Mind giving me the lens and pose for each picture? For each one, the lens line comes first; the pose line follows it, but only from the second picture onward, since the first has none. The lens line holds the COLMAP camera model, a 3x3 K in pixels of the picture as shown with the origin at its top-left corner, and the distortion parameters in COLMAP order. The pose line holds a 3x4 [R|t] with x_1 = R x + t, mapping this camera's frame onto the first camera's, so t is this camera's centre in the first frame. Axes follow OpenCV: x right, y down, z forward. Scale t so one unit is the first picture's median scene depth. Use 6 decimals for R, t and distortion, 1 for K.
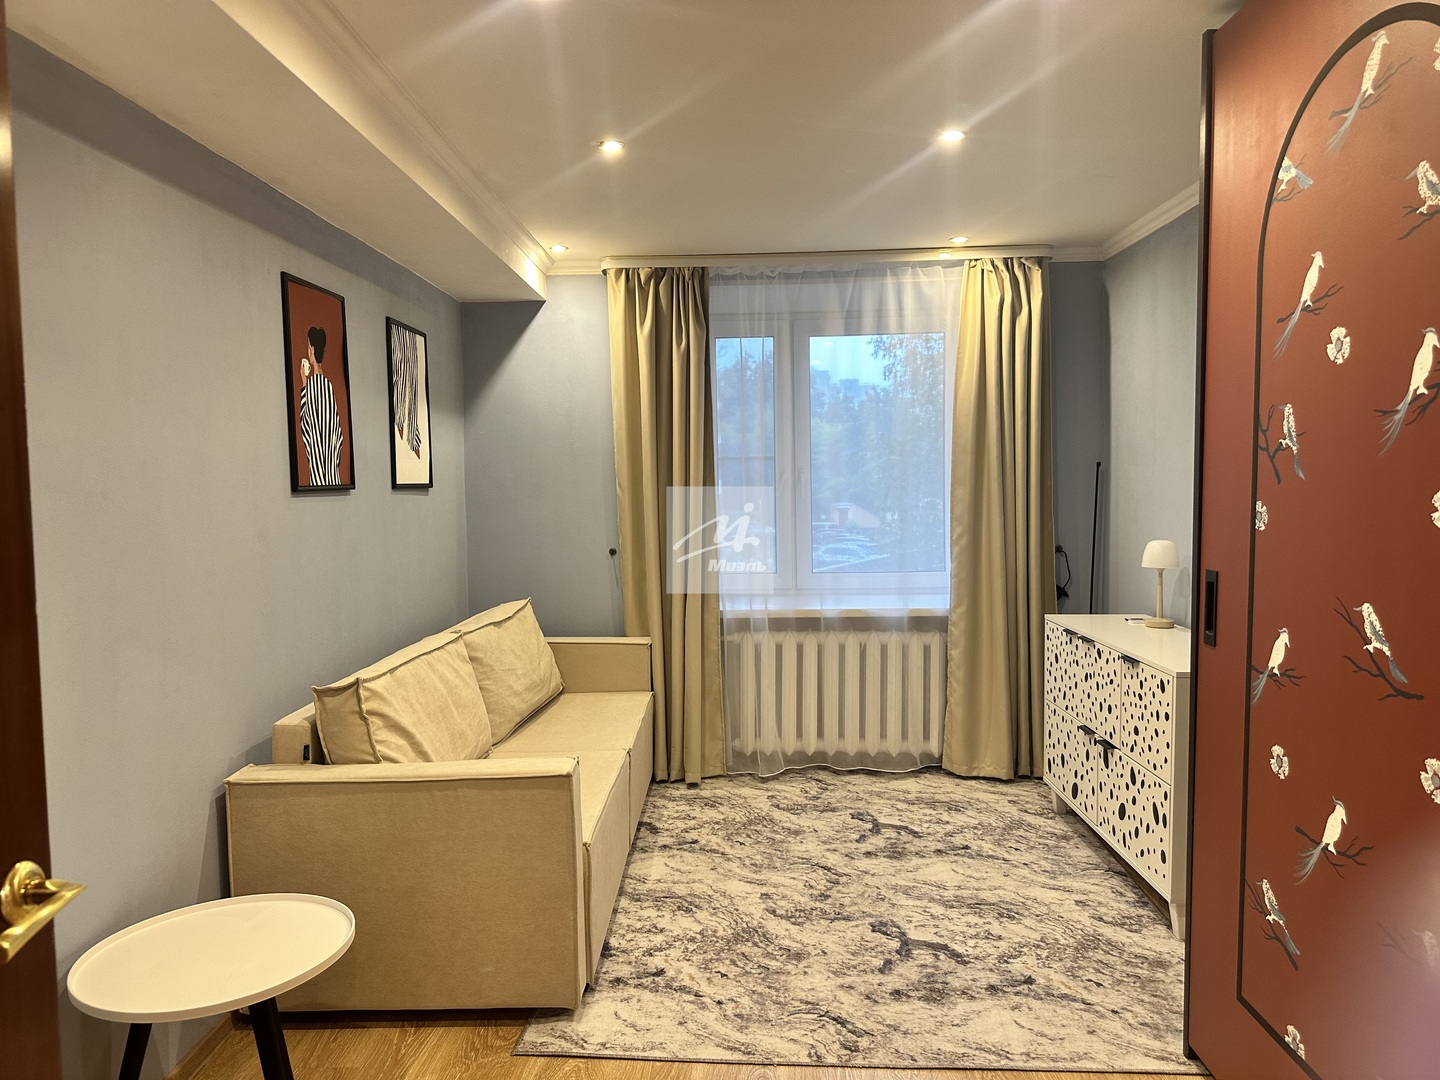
lens RADIAL K [[1020.3, 0, 720.4], [0, 1020.3, 538.0], [0, 0, 1]] dist [0.077019, -0.080661]
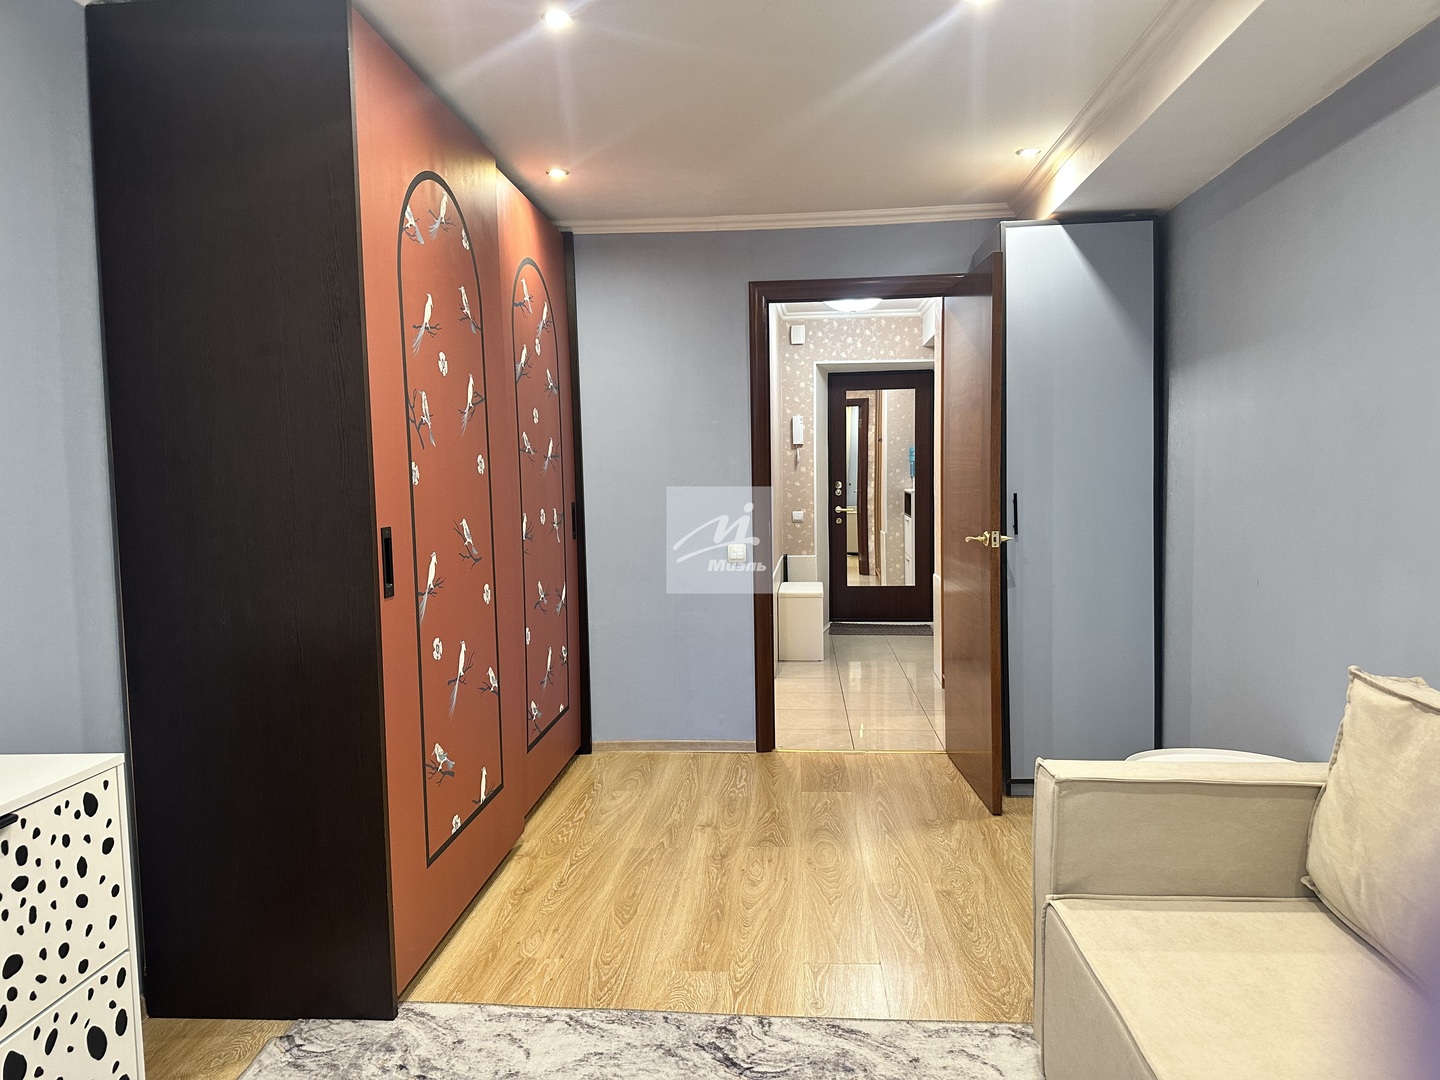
lens RADIAL K [[1020.3, 0, 706.6], [0, 1020.3, 539.1], [0, 0, 1]] dist [0.077019, -0.080661]
pose [[-0.997991, 0.027870, 0.056892, 0.056892], [0.034380, 0.992552, 0.116867, -0.047616], [-0.053211, 0.118588, -0.991517, 1.394533]]
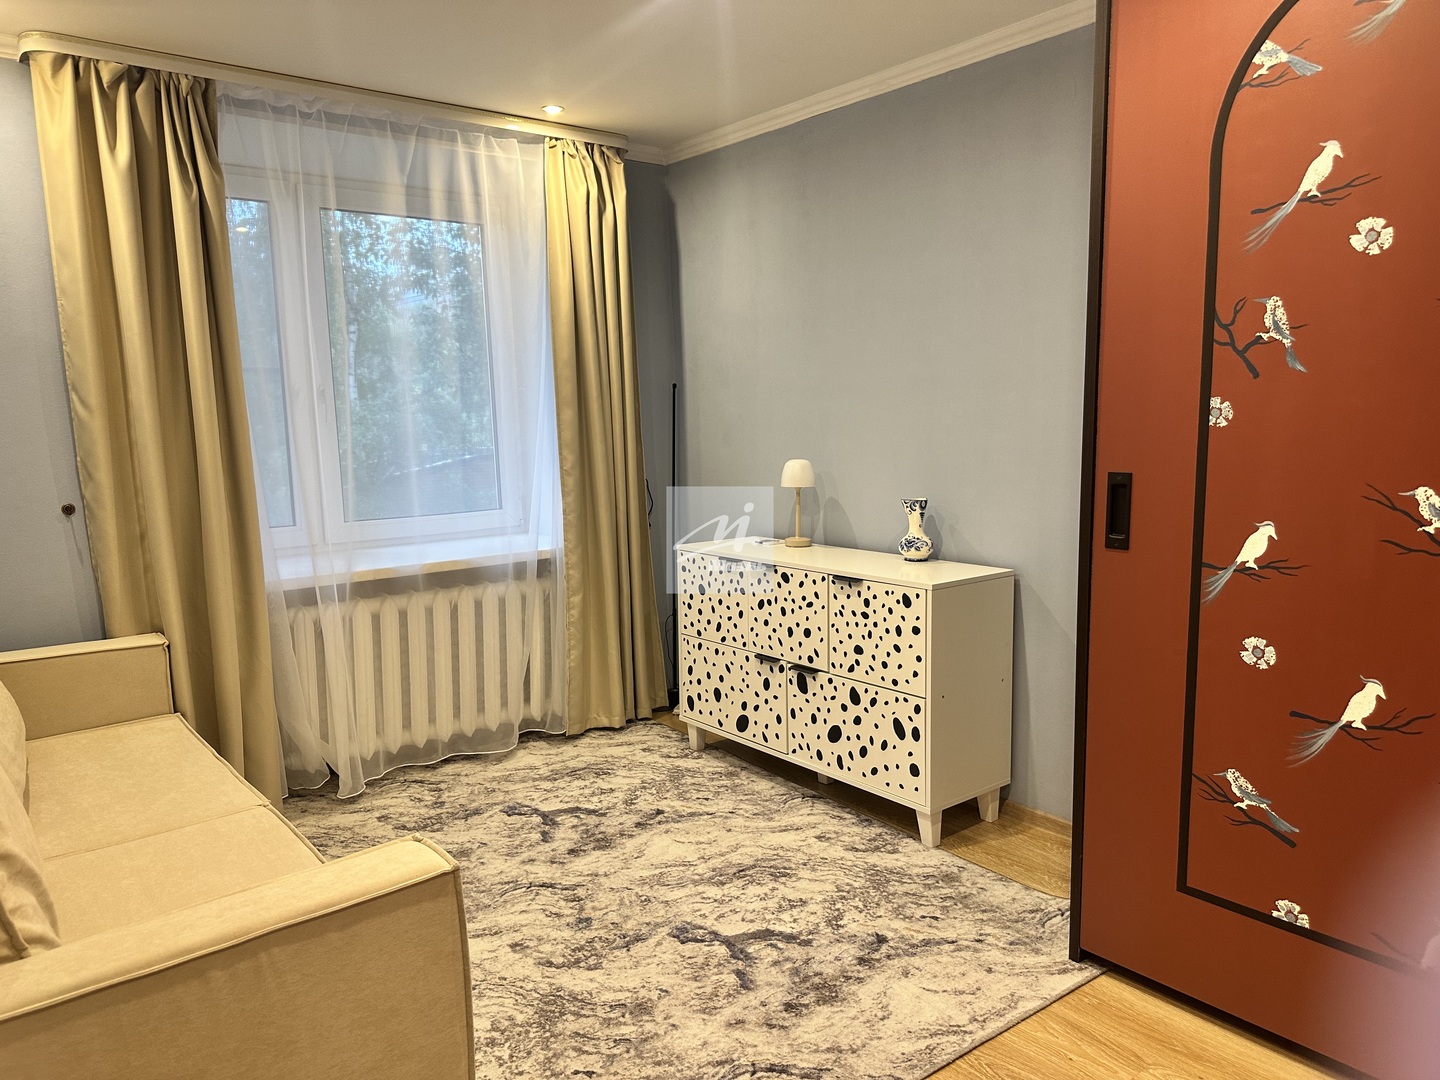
lens RADIAL K [[1020.3, 0, 723.0], [0, 1020.3, 535.7], [0, 0, 1]] dist [0.077019, -0.080661]
pose [[0.760097, -0.082384, 0.644566, -0.304293], [0.045950, 0.996262, 0.073149, 0.001491], [-0.648182, -0.025982, 0.761042, 0.340474]]
